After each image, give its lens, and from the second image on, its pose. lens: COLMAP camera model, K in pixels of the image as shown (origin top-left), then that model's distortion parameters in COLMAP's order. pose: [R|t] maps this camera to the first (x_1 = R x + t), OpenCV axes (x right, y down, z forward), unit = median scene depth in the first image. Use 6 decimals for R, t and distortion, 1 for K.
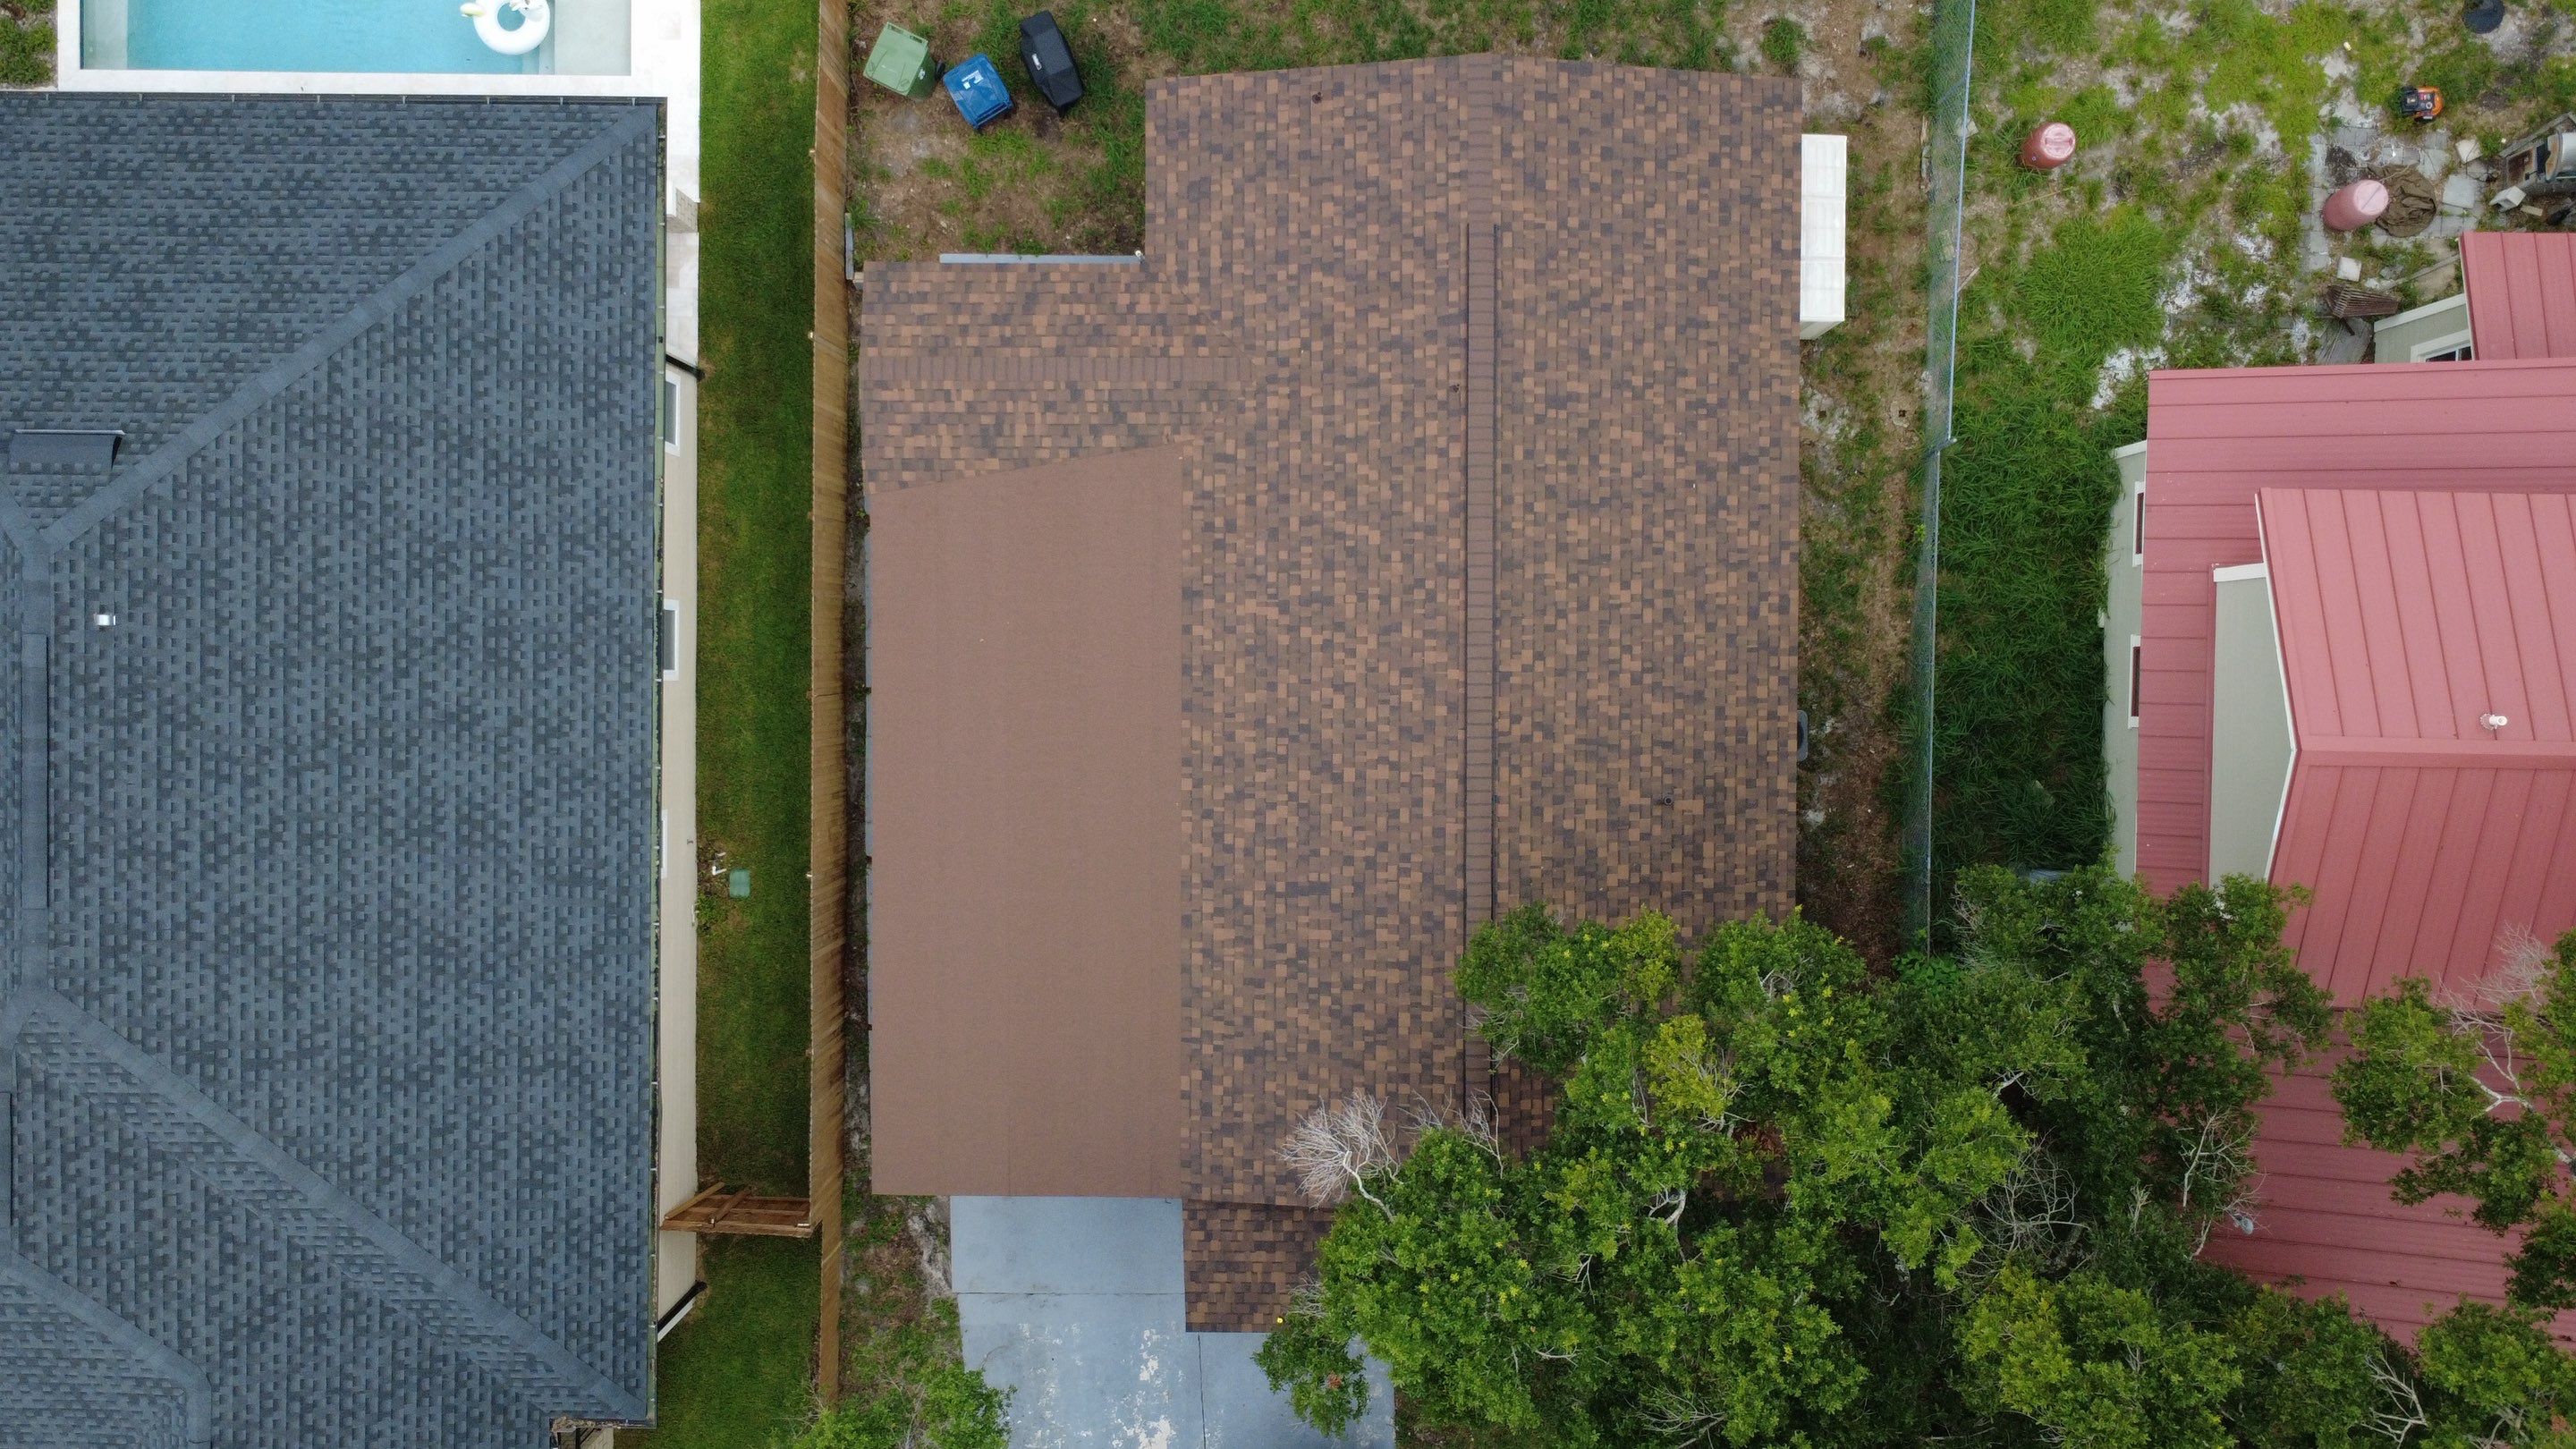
lens RADIAL K [[1877.1, 0, 1285.6], [0, 1877.1, 721.1], [0, 0, 1]] dist [-0.001347, 0.005154]
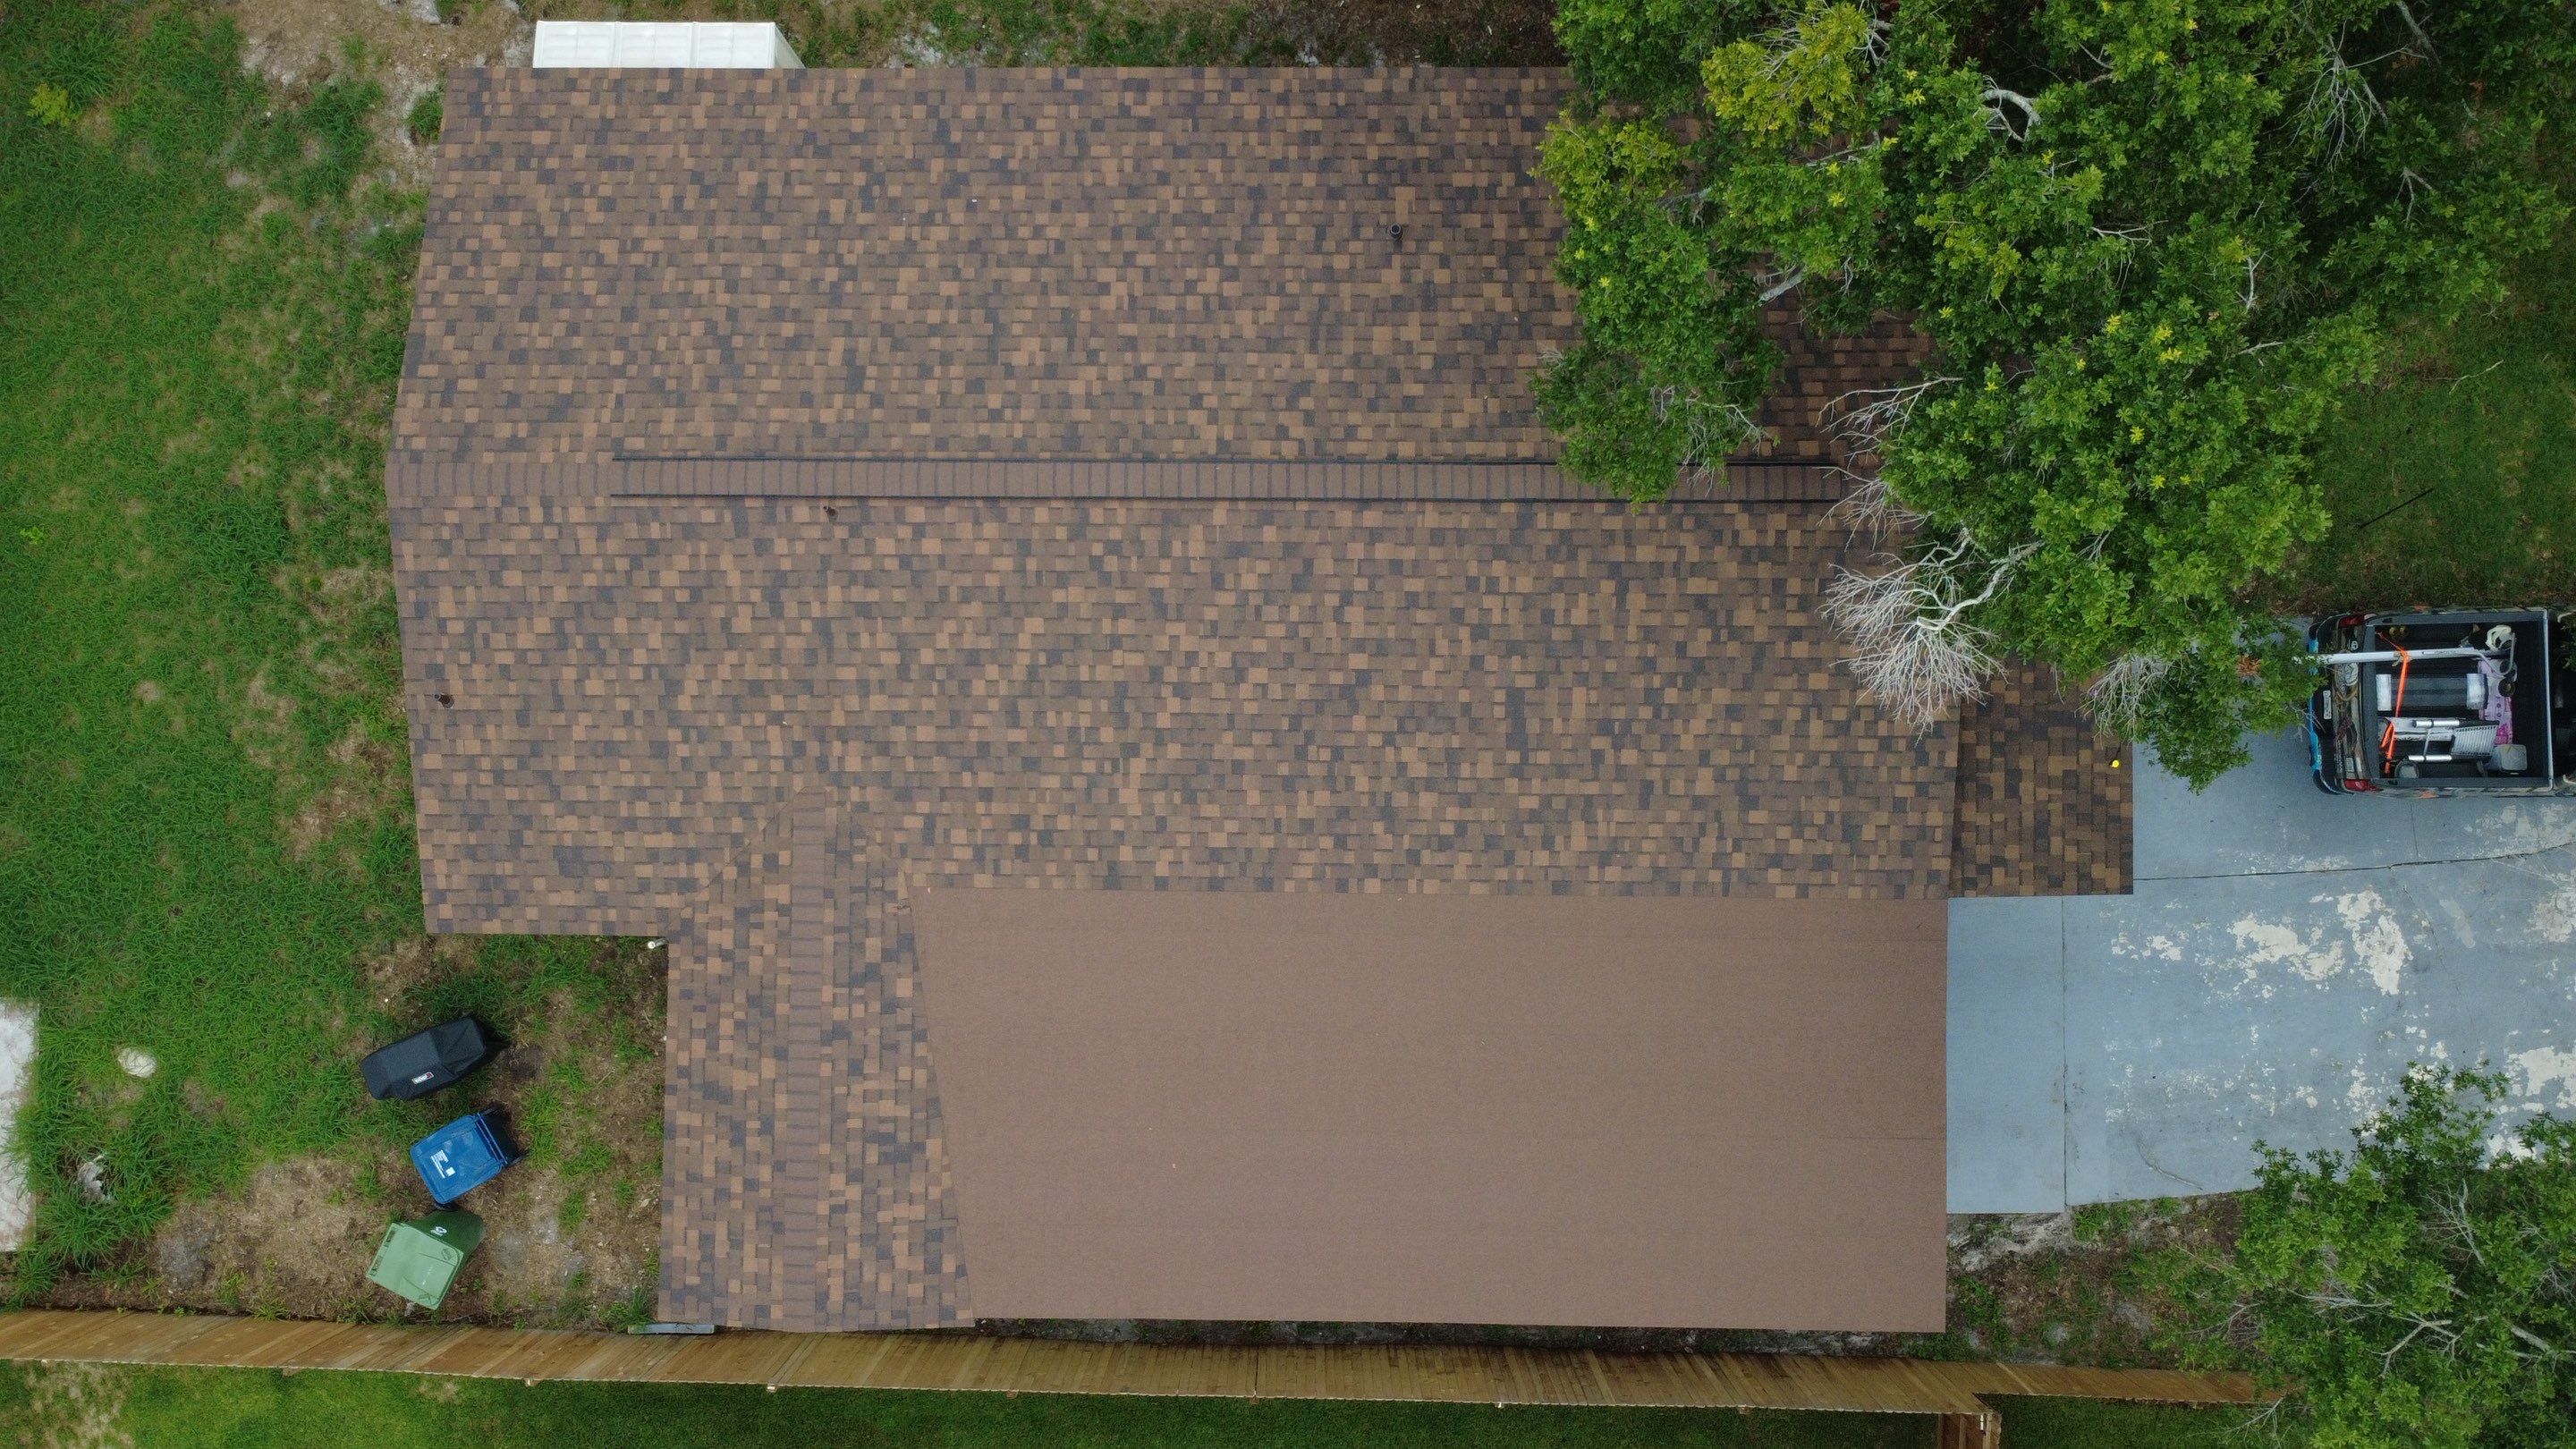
lens RADIAL K [[1877.1, 0, 1285.6], [0, 1877.1, 721.4], [0, 0, 1]] dist [-0.001347, 0.005154]
pose [[0.006708, -0.998775, 0.049028, -0.025237], [0.998931, 0.004451, -0.046004, 0.033727], [0.045729, 0.049284, 0.997737, 0.270805]]
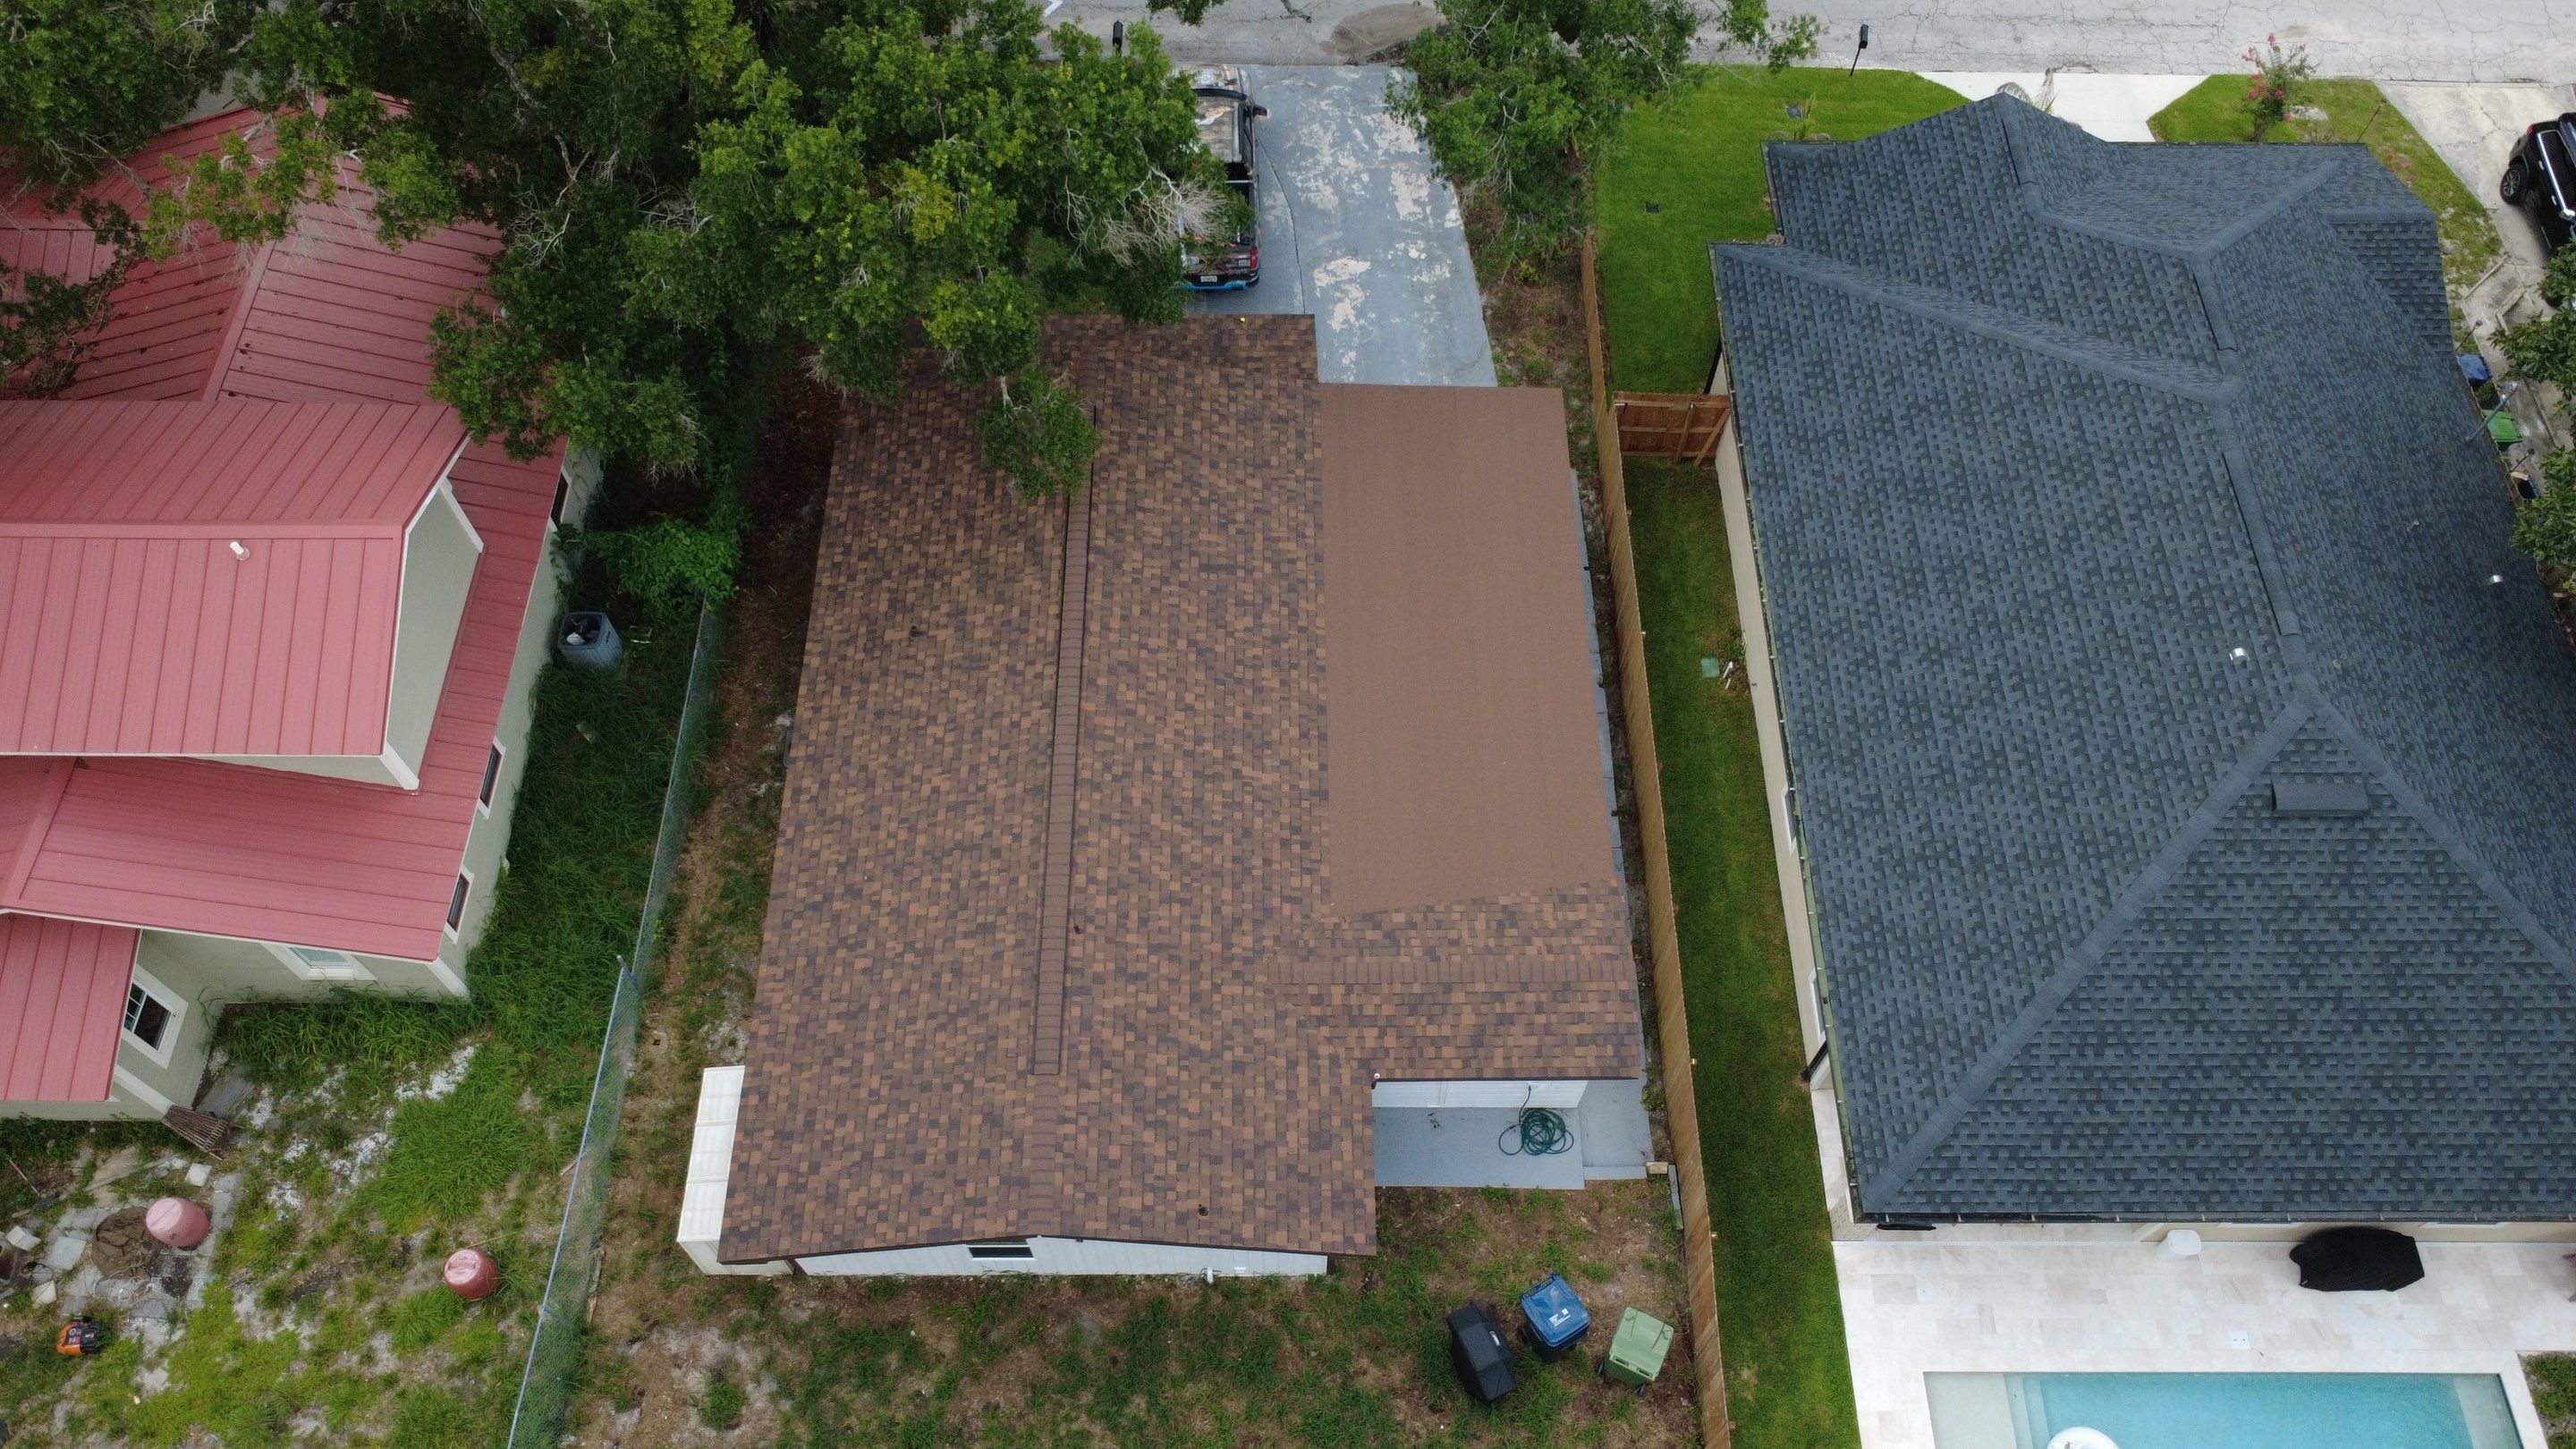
lens RADIAL K [[1877.1, 0, 1282.0], [0, 1877.1, 722.5], [0, 0, 1]] dist [-0.001347, 0.005154]
pose [[-0.999905, 0.013478, 0.002720, -0.031355], [-0.010417, -0.871699, 0.489932, -0.589713], [0.008974, 0.489857, 0.871757, -0.004519]]
